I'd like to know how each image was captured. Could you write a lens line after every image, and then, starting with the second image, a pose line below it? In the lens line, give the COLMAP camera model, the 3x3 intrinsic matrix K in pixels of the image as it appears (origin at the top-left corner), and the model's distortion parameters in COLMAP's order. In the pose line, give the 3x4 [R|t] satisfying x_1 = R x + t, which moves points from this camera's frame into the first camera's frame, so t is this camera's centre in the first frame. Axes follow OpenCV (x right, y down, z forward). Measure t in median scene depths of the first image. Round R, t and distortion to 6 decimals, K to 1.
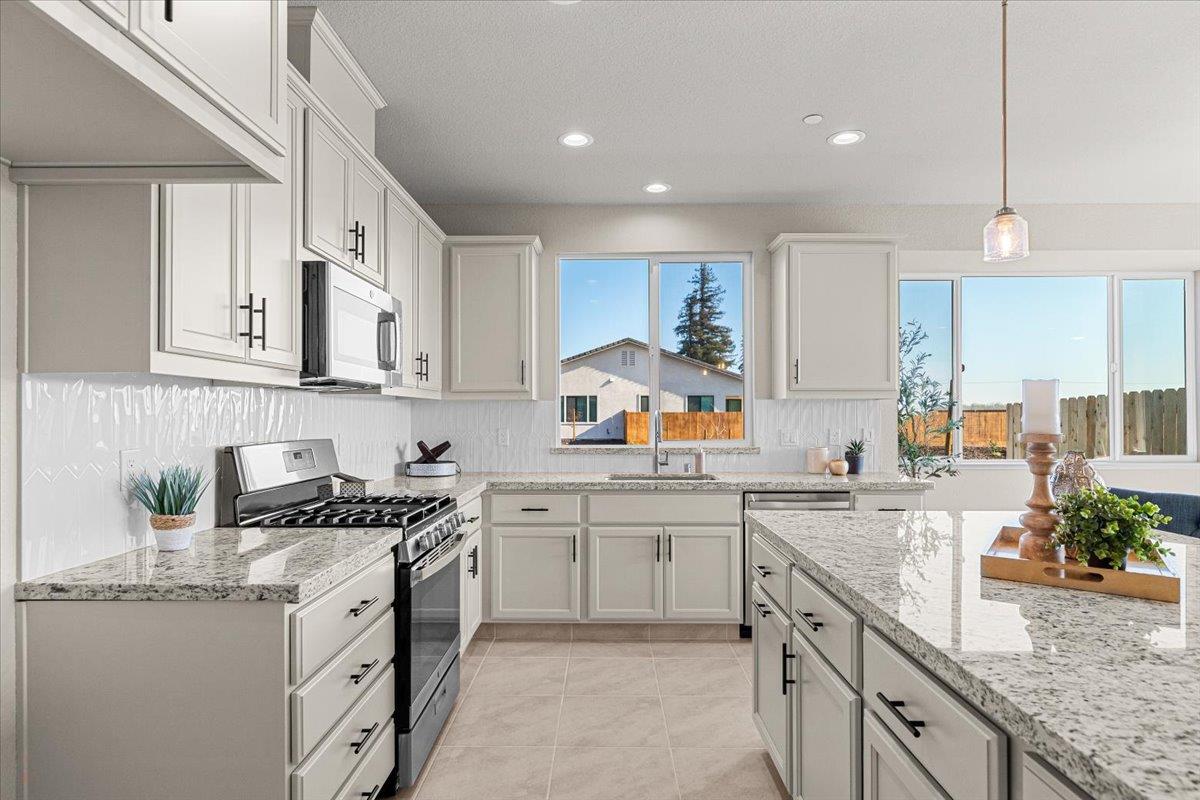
lens RADIAL K [[619.1, 0, 599.6], [0, 619.1, 404.4], [0, 0, 1]] dist [-0.010441, 0.002267]
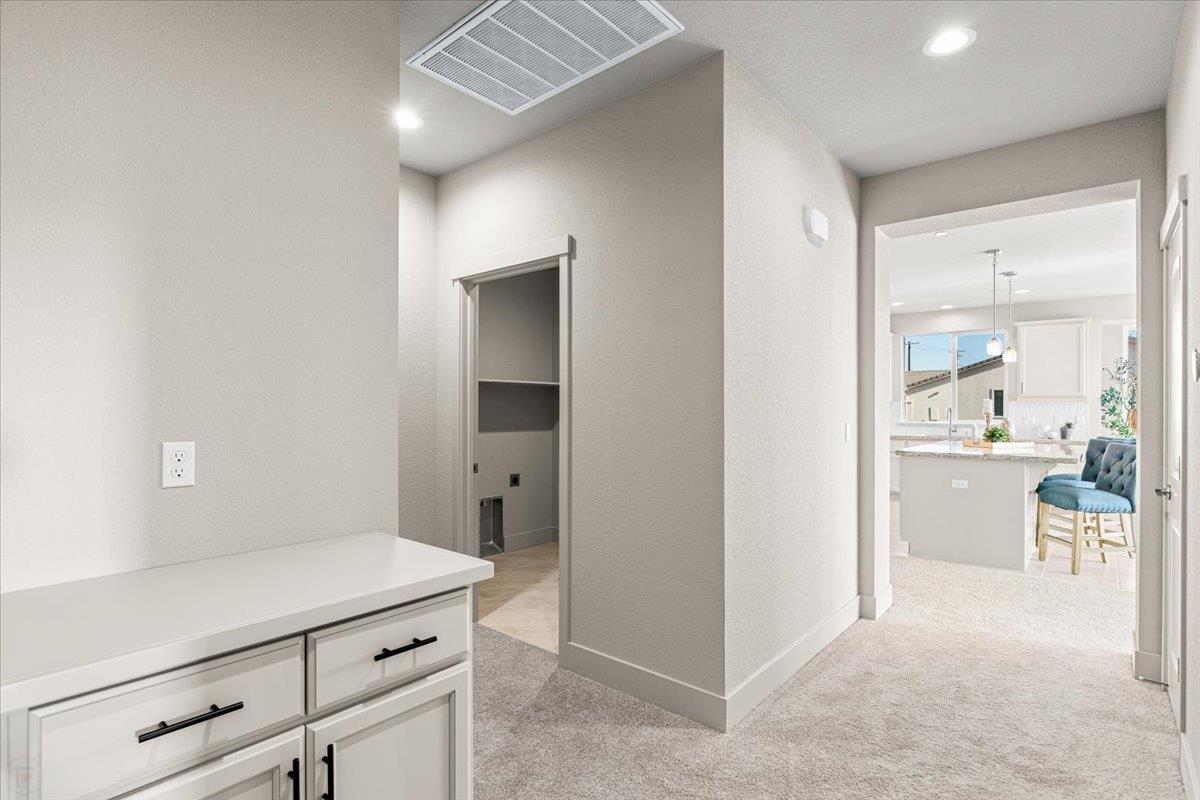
lens RADIAL K [[582.8, 0, 599.5], [0, 582.8, 402.9], [0, 0, 1]] dist [0.001057, 0.000270]
pose [[0.757606, -0.001177, -0.652711, 0.216110], [0.009764, 0.999907, 0.009530, -0.015197], [0.652639, -0.013593, 0.757547, -0.593087]]
